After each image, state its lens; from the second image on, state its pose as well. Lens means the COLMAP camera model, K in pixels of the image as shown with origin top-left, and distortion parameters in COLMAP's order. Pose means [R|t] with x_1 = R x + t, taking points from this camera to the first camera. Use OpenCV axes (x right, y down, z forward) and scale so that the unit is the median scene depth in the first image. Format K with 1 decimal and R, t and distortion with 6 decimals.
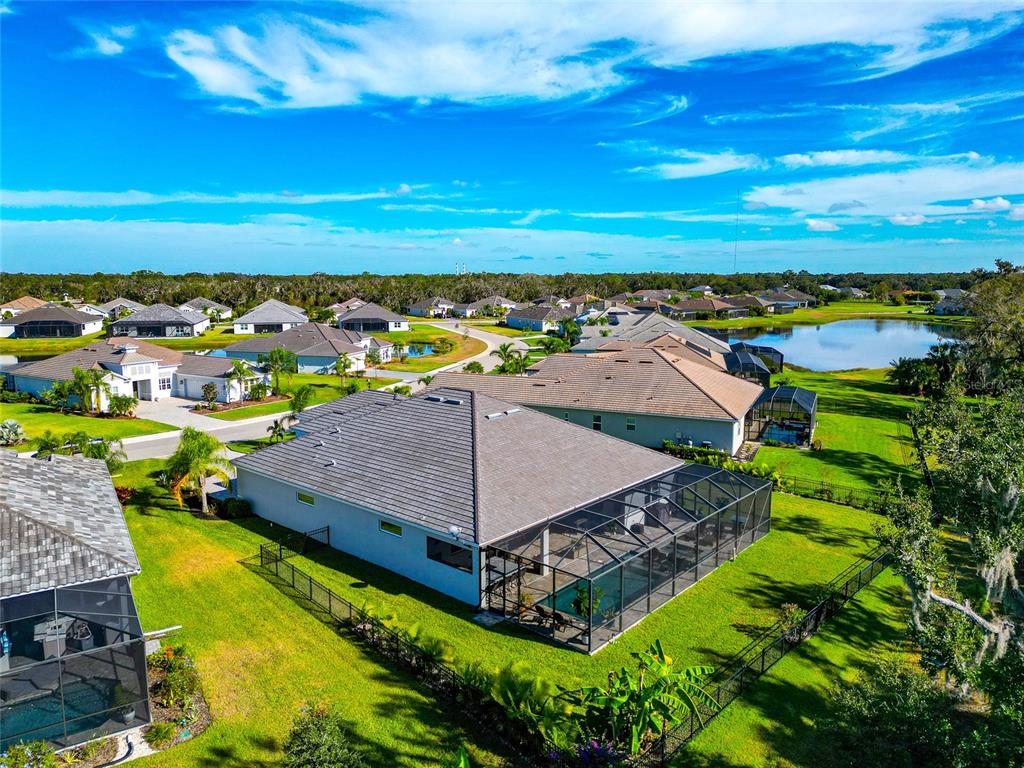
lens RADIAL K [[734.2, 0, 511.4], [0, 734.2, 388.3], [0, 0, 1]] dist [0.055305, -0.039955]
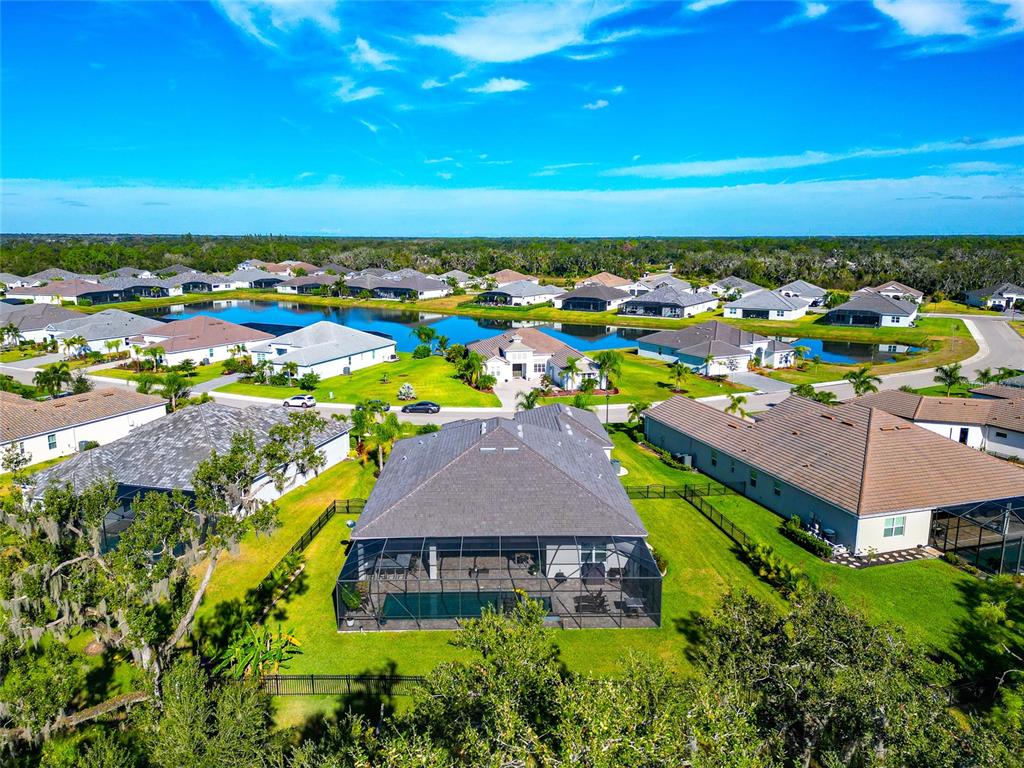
lens RADIAL K [[734.2, 0, 510.0], [0, 734.2, 379.6], [0, 0, 1]] dist [0.055305, -0.039955]
pose [[0.665100, 0.145619, -0.732419, 0.159786], [-0.111882, 0.989164, 0.095067, -0.036685], [0.738325, 0.018716, 0.674185, 0.031807]]
